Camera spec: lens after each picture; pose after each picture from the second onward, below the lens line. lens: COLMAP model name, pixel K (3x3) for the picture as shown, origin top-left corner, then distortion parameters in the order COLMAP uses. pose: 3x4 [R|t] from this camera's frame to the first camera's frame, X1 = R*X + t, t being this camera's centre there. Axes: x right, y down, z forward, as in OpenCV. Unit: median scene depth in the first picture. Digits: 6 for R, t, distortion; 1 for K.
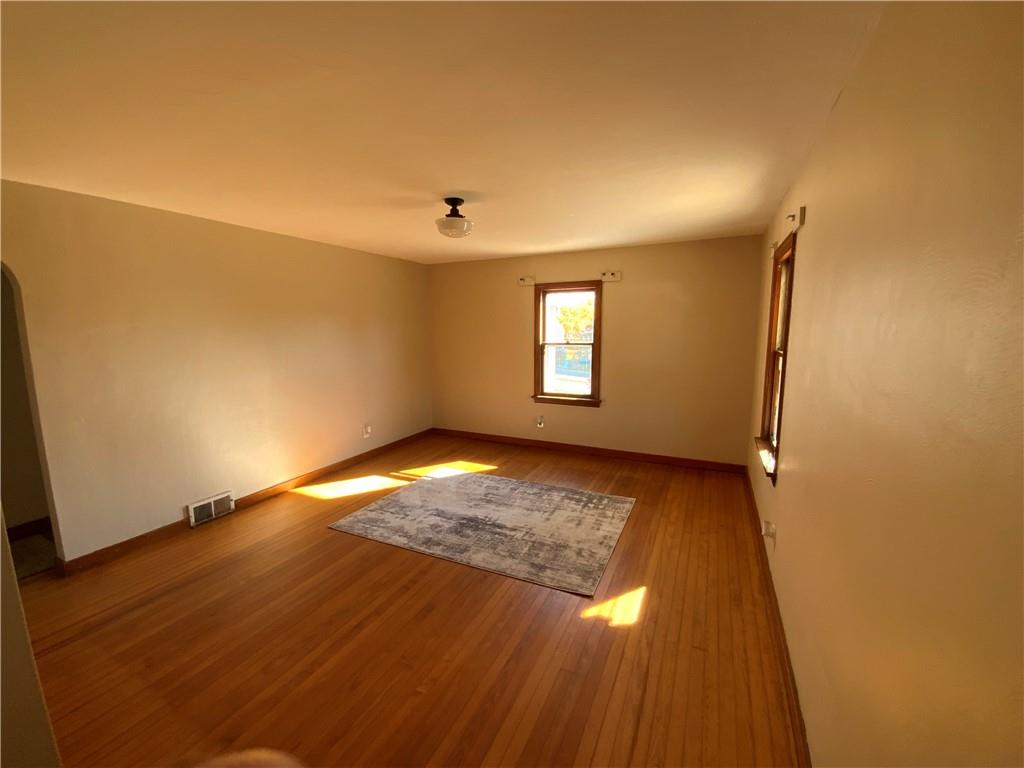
lens RADIAL K [[418.9, 0, 512.2], [0, 418.9, 383.7], [0, 0, 1]] dist [-0.010430, -0.001397]
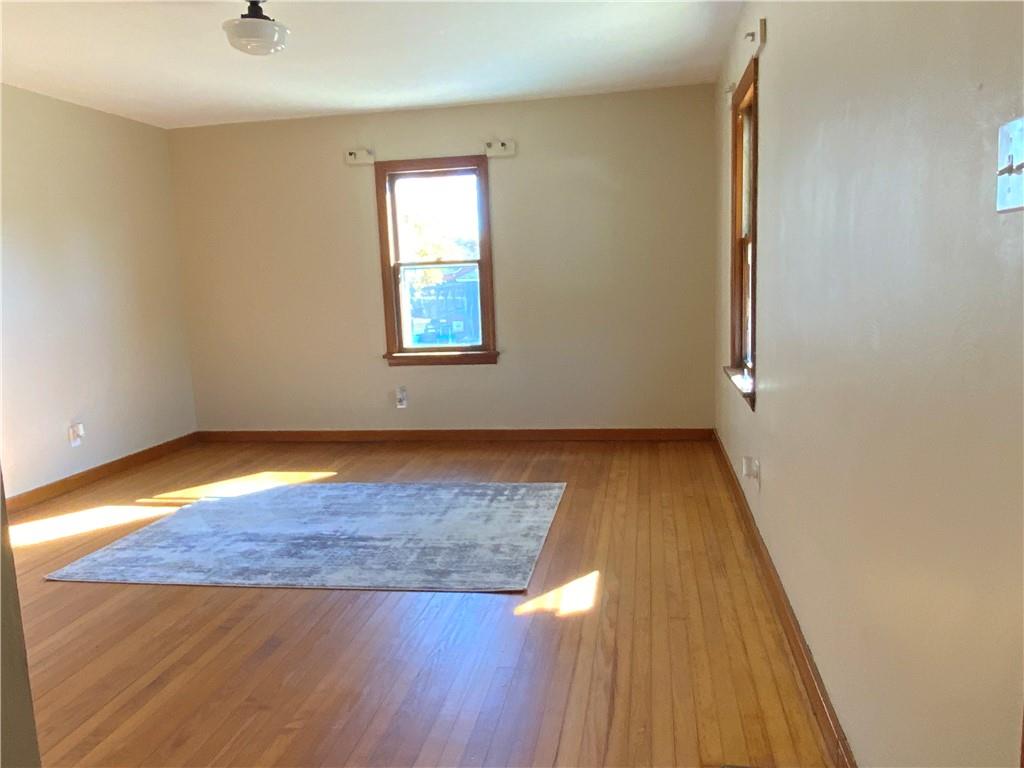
lens RADIAL K [[755.1, 0, 518.9], [0, 755.1, 388.7], [0, 0, 1]] dist [0.041807, -0.037266]
pose [[0.960977, -0.070740, 0.267432, -0.090426], [0.070812, 0.997445, 0.009388, 0.128293], [-0.267413, 0.009916, 0.963531, -0.130562]]
